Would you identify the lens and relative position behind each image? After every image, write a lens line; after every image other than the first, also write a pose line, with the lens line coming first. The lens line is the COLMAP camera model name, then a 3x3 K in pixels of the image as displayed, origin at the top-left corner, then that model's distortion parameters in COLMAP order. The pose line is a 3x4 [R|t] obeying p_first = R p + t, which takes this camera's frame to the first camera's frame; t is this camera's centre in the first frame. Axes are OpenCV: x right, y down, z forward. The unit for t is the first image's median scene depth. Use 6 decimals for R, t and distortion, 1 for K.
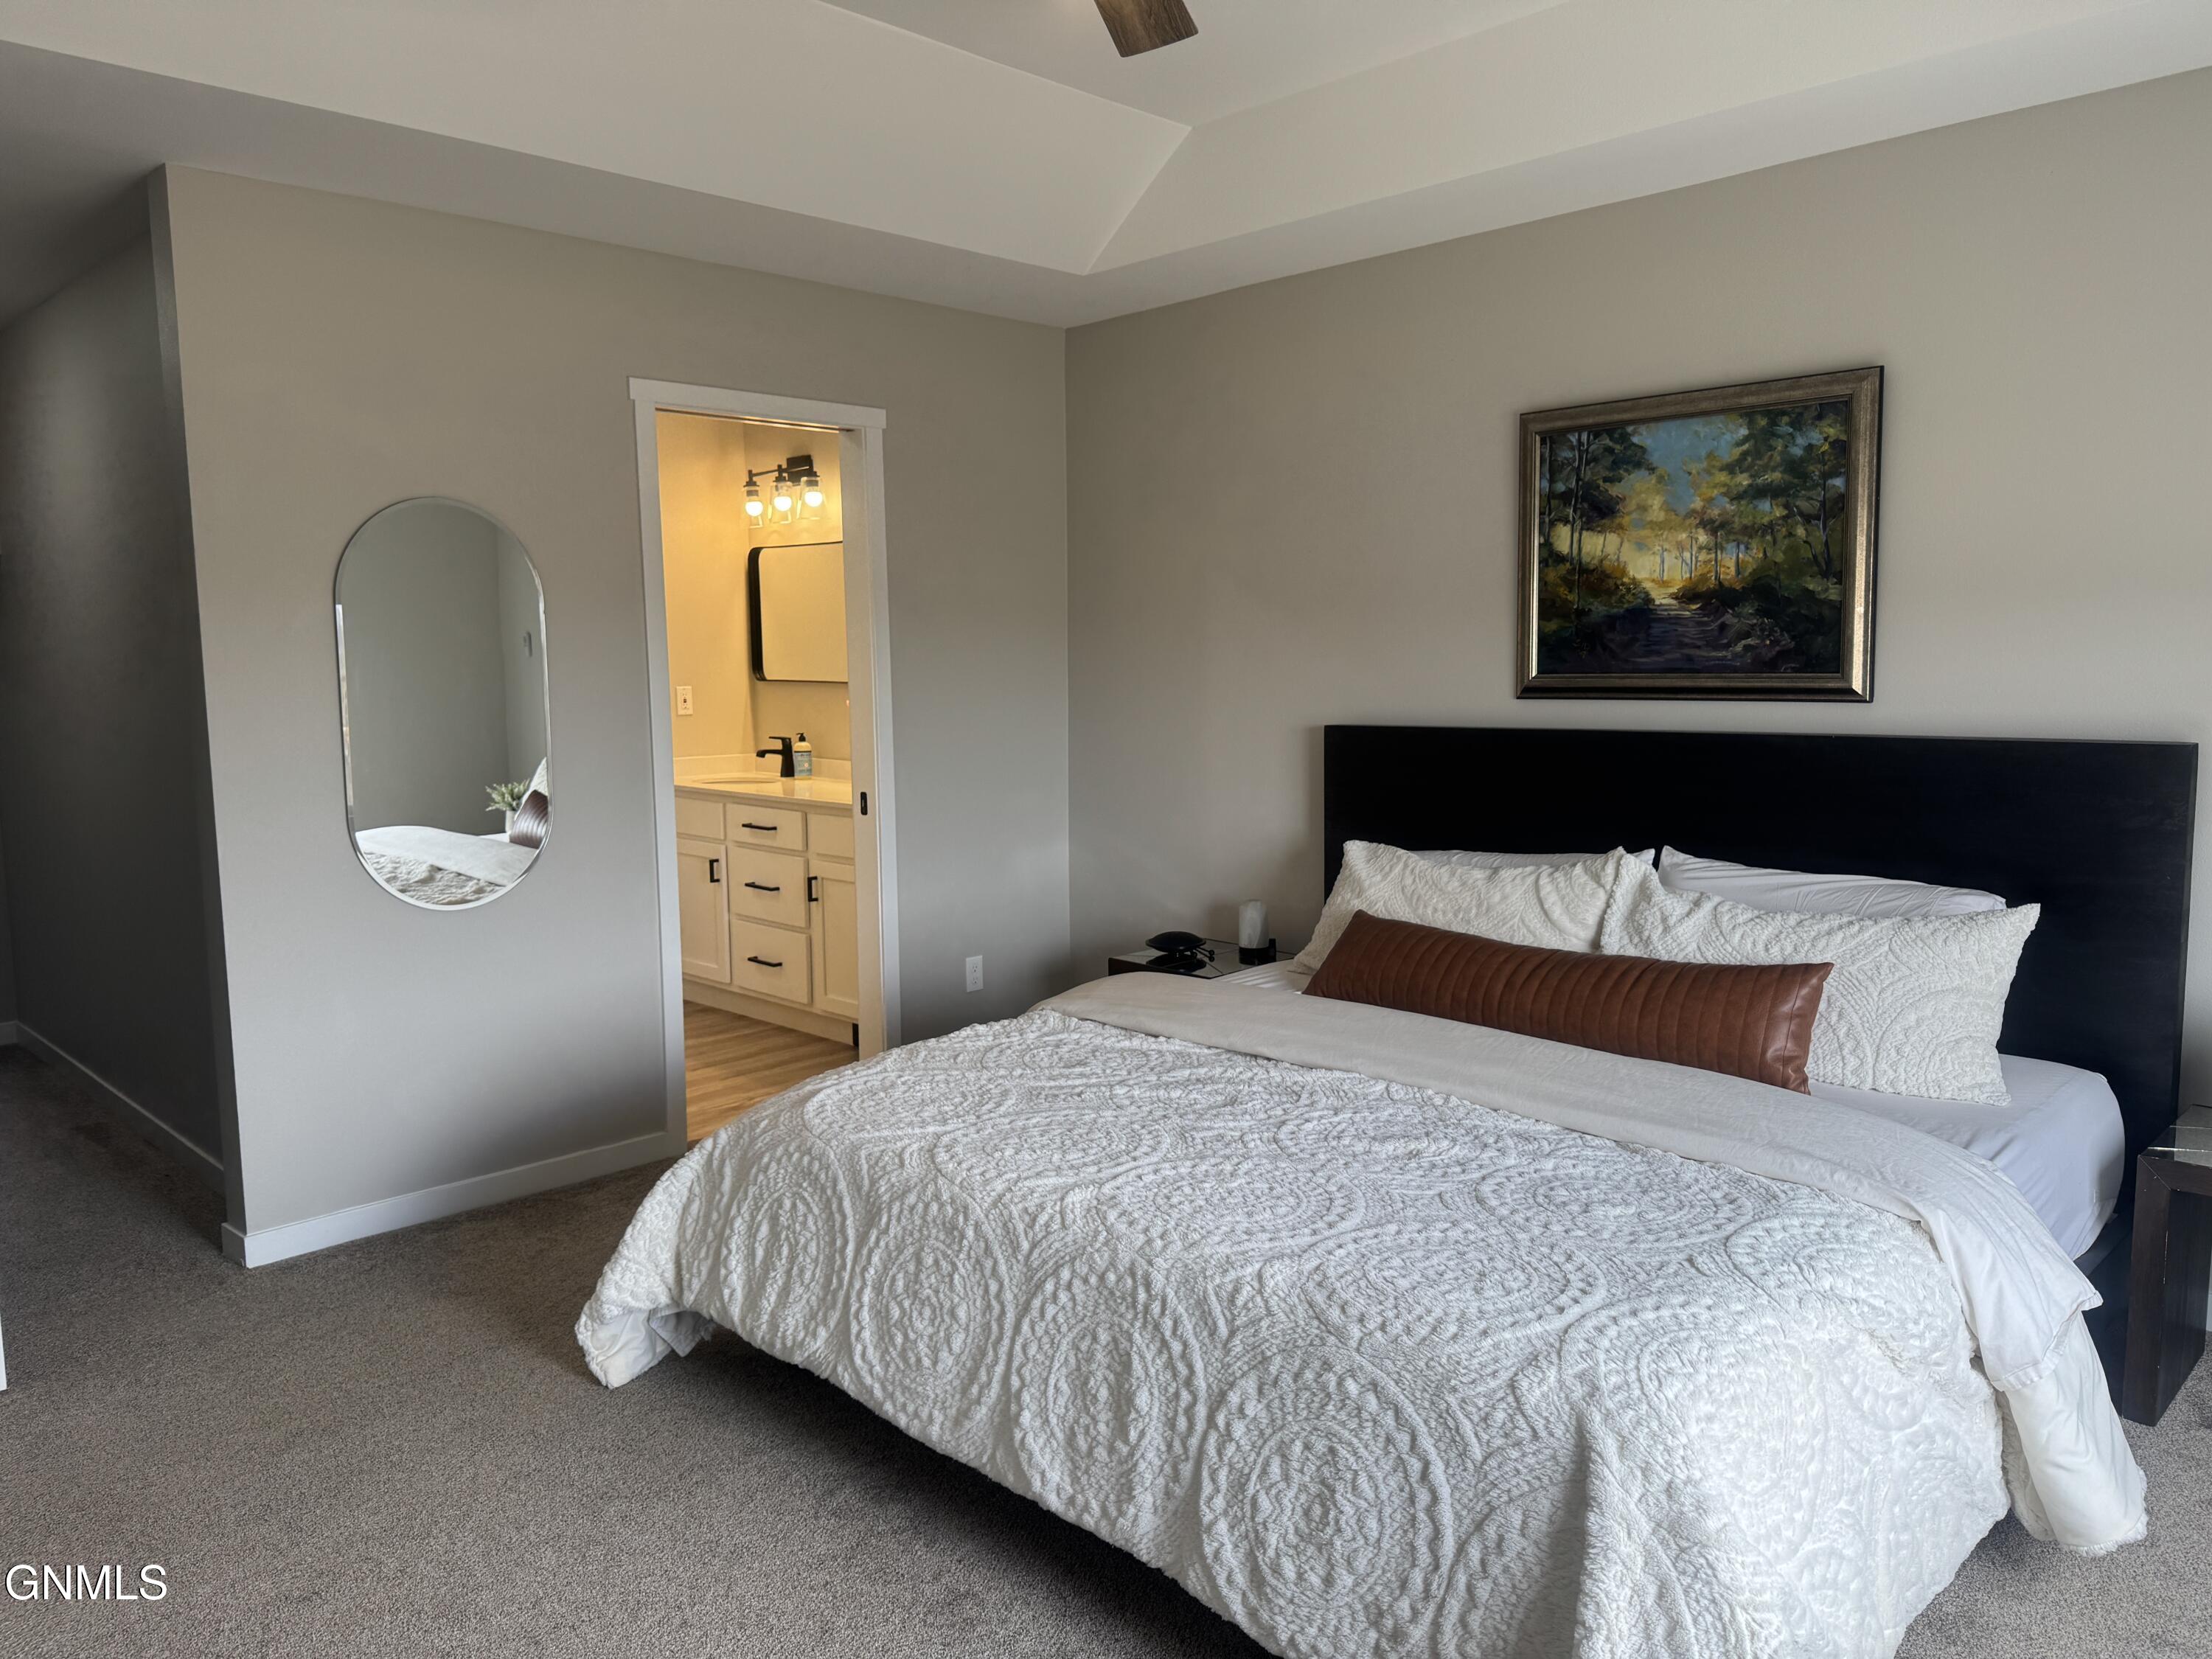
lens RADIAL K [[1550.3, 0, 1106.0], [0, 1550.3, 829.5], [0, 0, 1]] dist [0.152149, -0.345315]
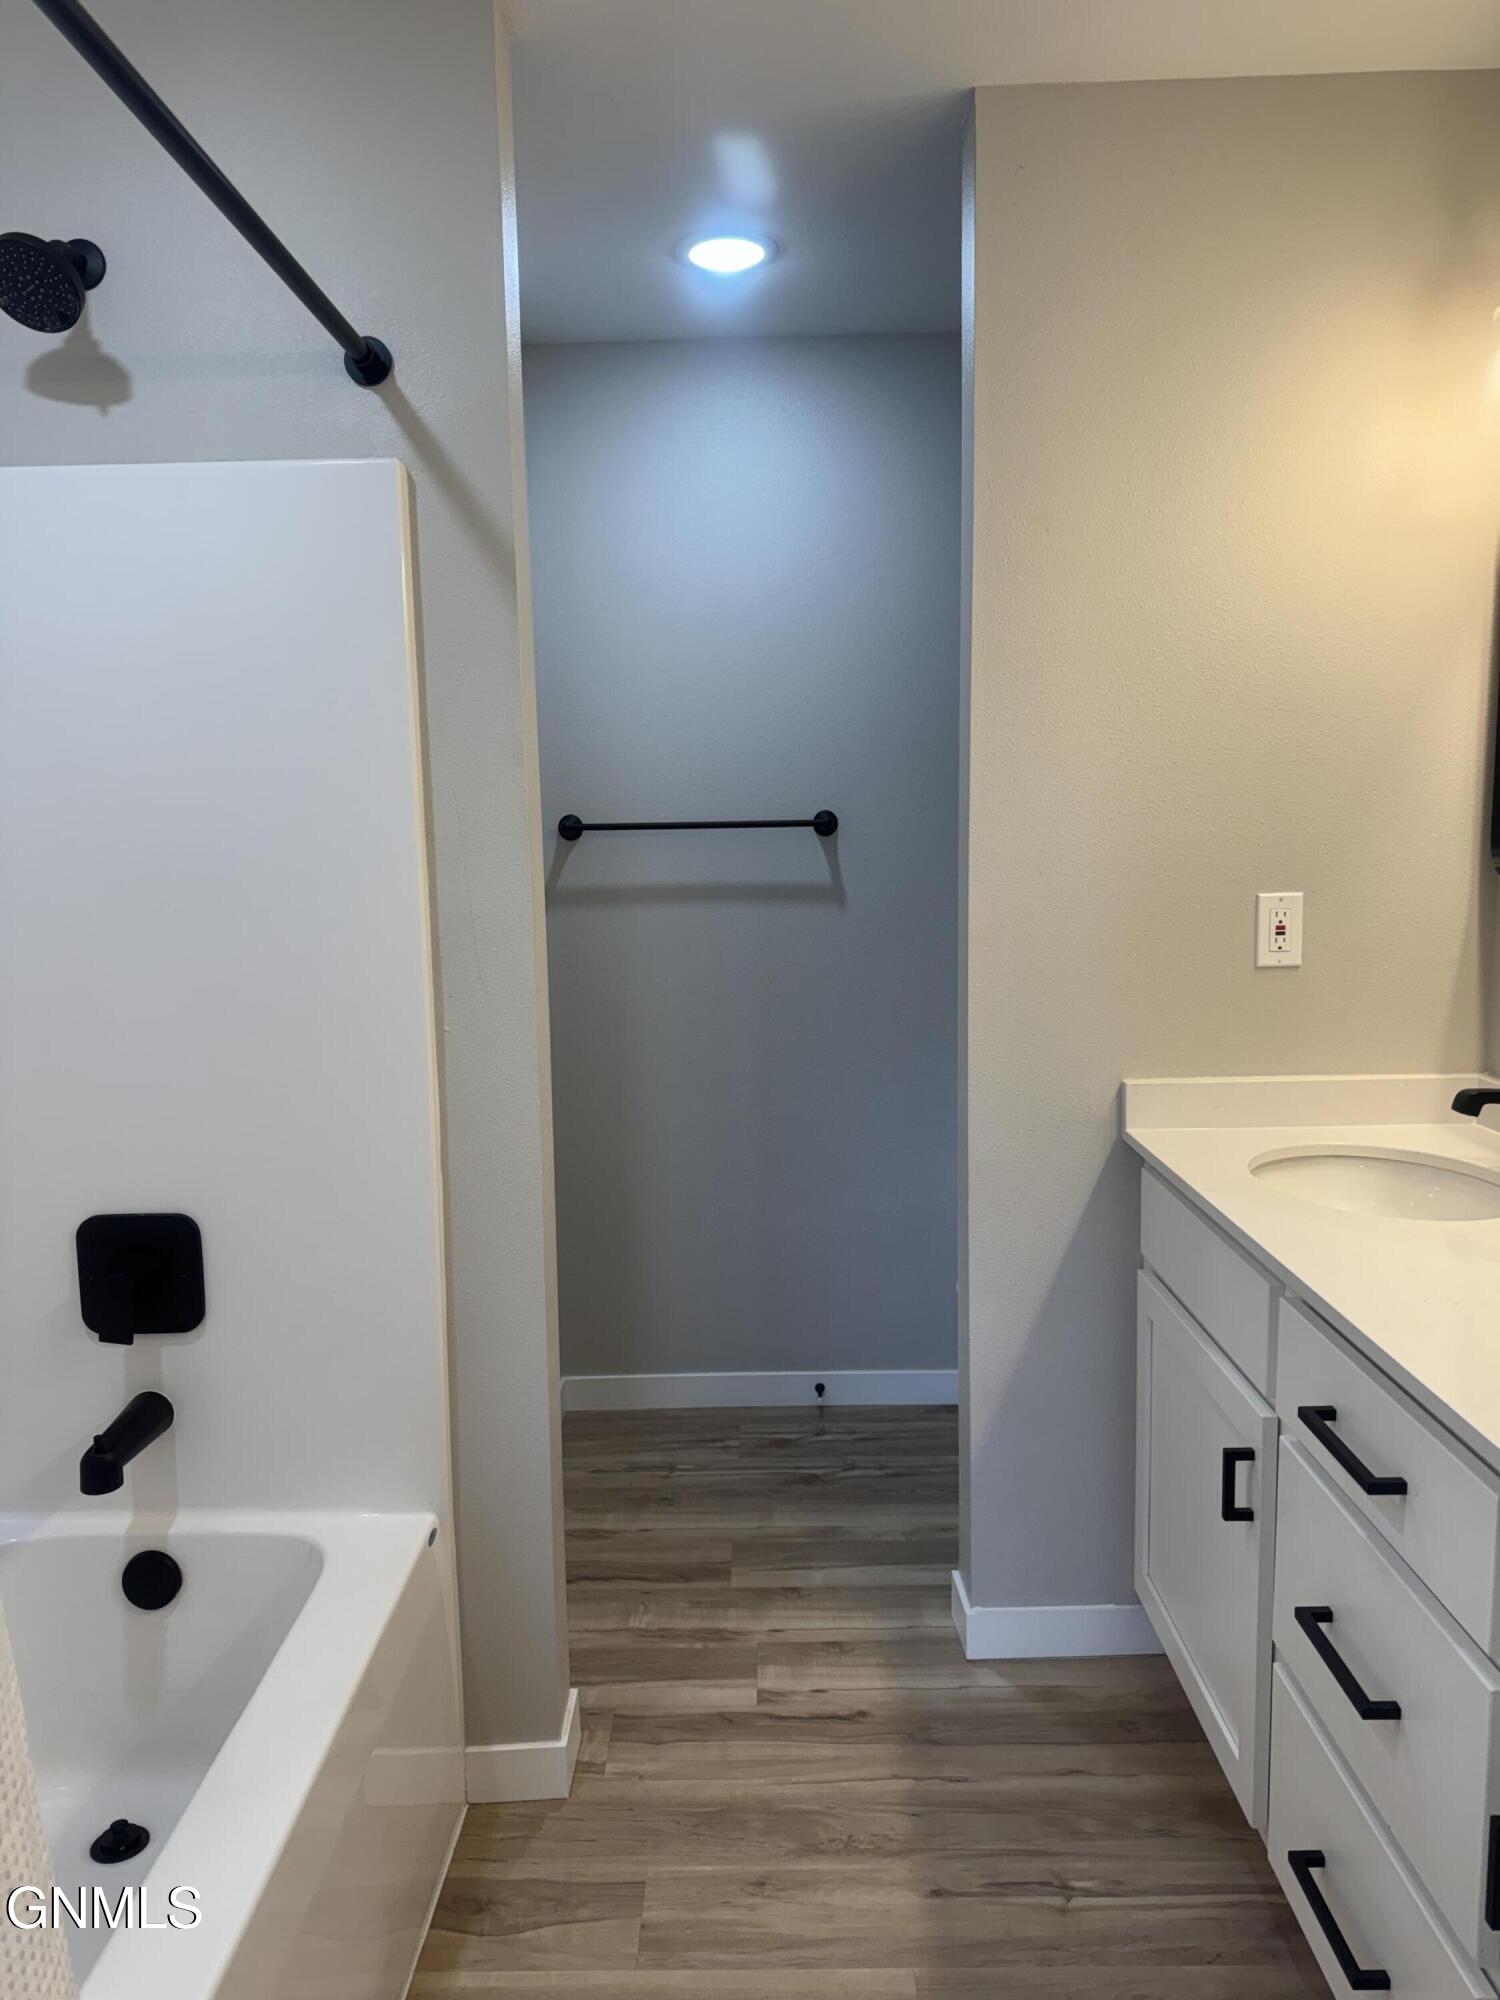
lens RADIAL K [[1438.2, 0, 750.0], [0, 1438.2, 1000.0], [0, 0, 1]] dist [0.008234, -0.000250]
pose [[0.705739, 0.087894, -0.702999, -0.114094], [-0.073835, 0.995996, 0.050403, -0.073948], [0.704614, 0.016335, 0.709402, 0.668141]]
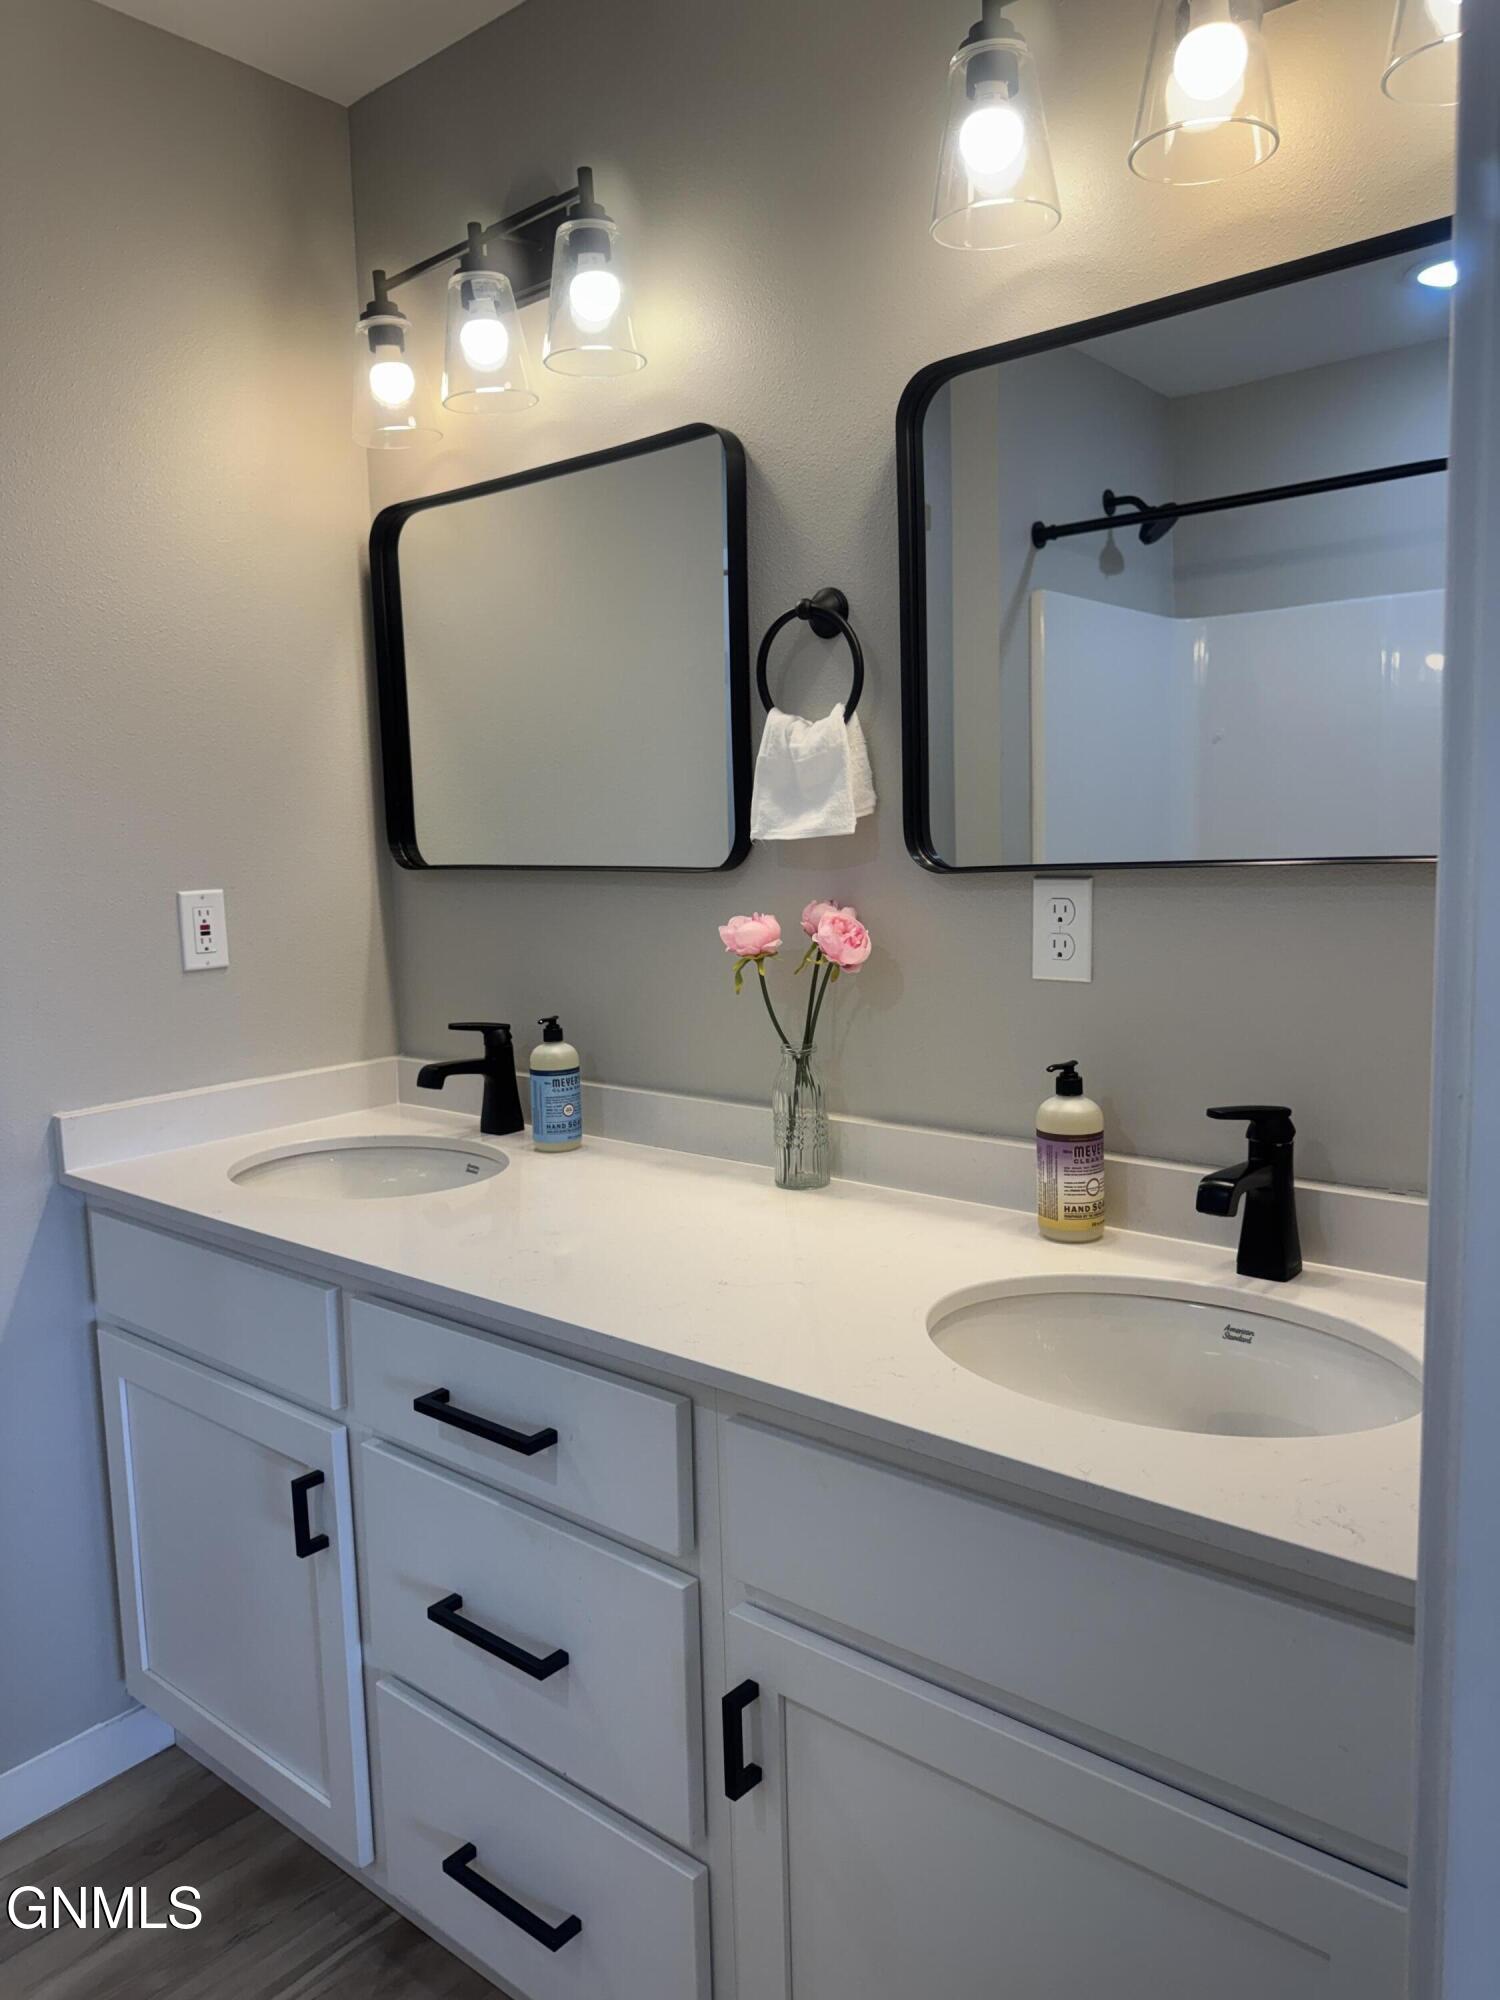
lens RADIAL K [[1410.9, 0, 750.0], [0, 1410.9, 1000.0], [0, 0, 1]] dist [0.091089, -0.111249]
pose [[0.996345, -0.027387, 0.080913, -0.173576], [0.026967, 0.999617, 0.006289, -0.065415], [-0.081054, -0.004084, 0.996701, 0.671918]]
